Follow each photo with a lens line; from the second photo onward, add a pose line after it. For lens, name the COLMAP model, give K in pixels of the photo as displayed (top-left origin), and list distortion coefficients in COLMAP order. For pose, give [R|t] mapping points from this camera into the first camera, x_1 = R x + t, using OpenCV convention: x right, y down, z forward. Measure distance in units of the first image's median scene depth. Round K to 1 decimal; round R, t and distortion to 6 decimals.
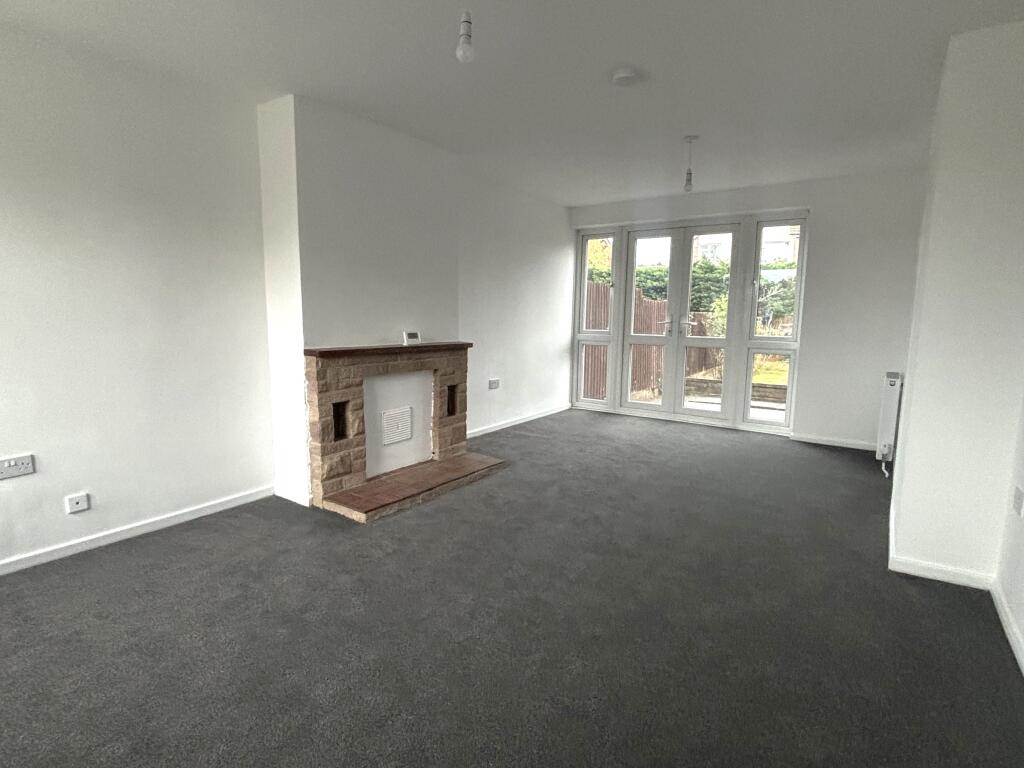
lens RADIAL K [[536.7, 0, 512.9], [0, 536.7, 384.4], [0, 0, 1]] dist [0.000691, 0.000008]
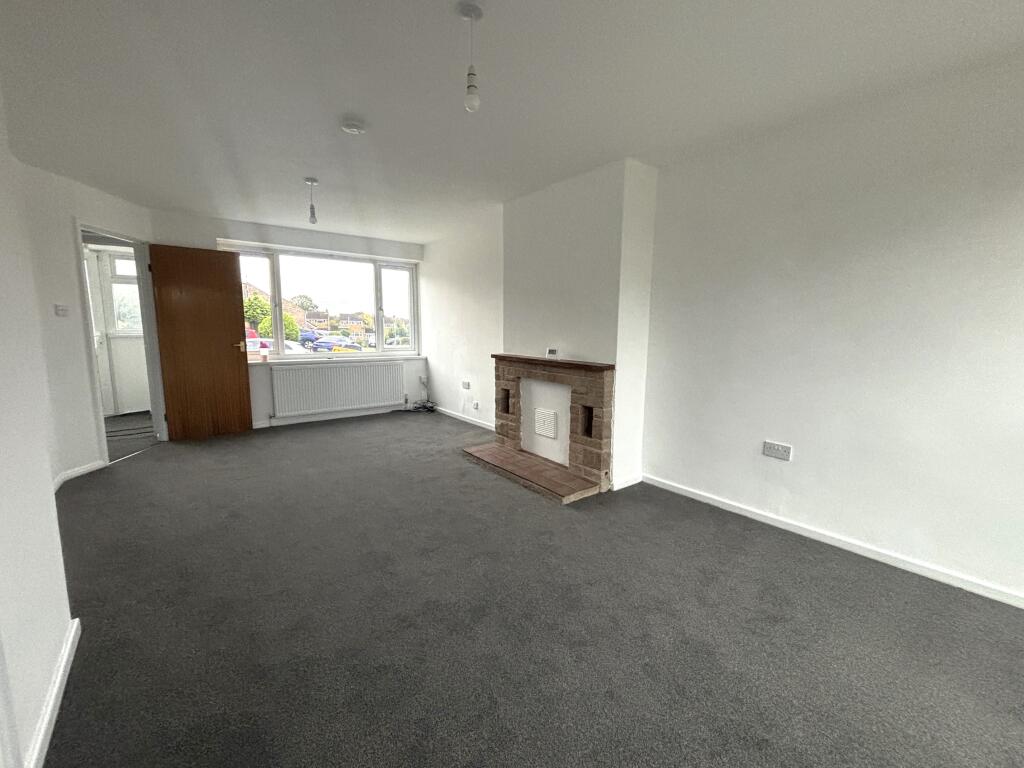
lens RADIAL K [[431.0, 0, 514.8], [0, 431.0, 382.5], [0, 0, 1]] dist [0.014496, -0.001727]
pose [[-0.293703, 0.111000, -0.949430, 0.743753], [-0.143387, 0.976881, 0.158566, -0.162332], [0.945081, 0.182707, -0.270997, 1.182375]]
